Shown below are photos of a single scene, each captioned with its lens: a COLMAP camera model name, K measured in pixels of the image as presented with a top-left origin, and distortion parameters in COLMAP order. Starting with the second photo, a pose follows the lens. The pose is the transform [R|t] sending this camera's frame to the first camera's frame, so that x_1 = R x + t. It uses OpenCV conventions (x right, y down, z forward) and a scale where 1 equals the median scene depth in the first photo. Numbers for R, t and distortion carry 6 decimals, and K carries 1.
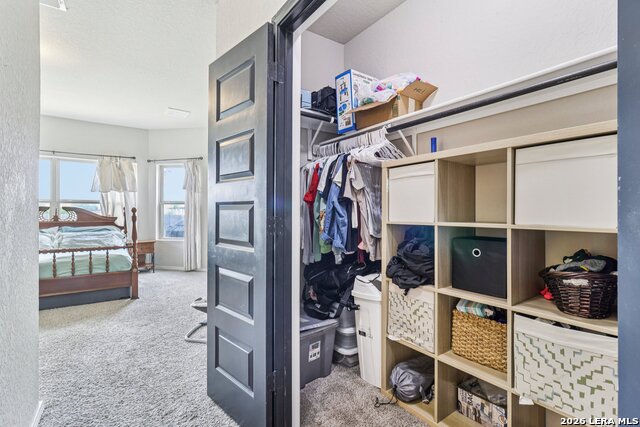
lens RADIAL K [[294.2, 0, 321.6], [0, 294.2, 214.0], [0, 0, 1]] dist [0.018095, -0.000174]
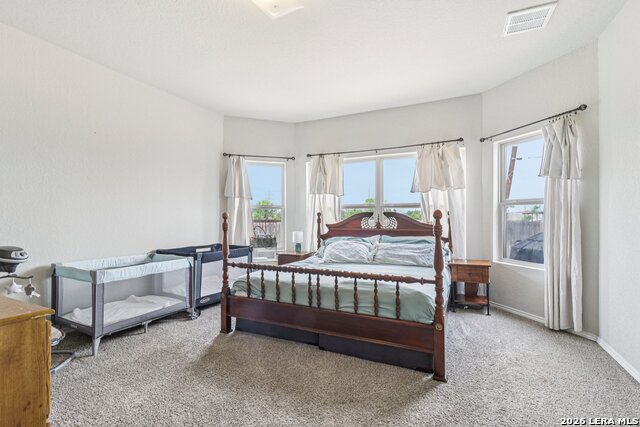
lens RADIAL K [[294.2, 0, 321.6], [0, 294.2, 214.0], [0, 0, 1]] dist [0.018095, -0.000174]
pose [[0.468529, -0.013096, -0.883351, -0.184627], [-0.003836, 0.999851, -0.016858, -0.003123], [0.883440, 0.011287, 0.468409, 0.406640]]
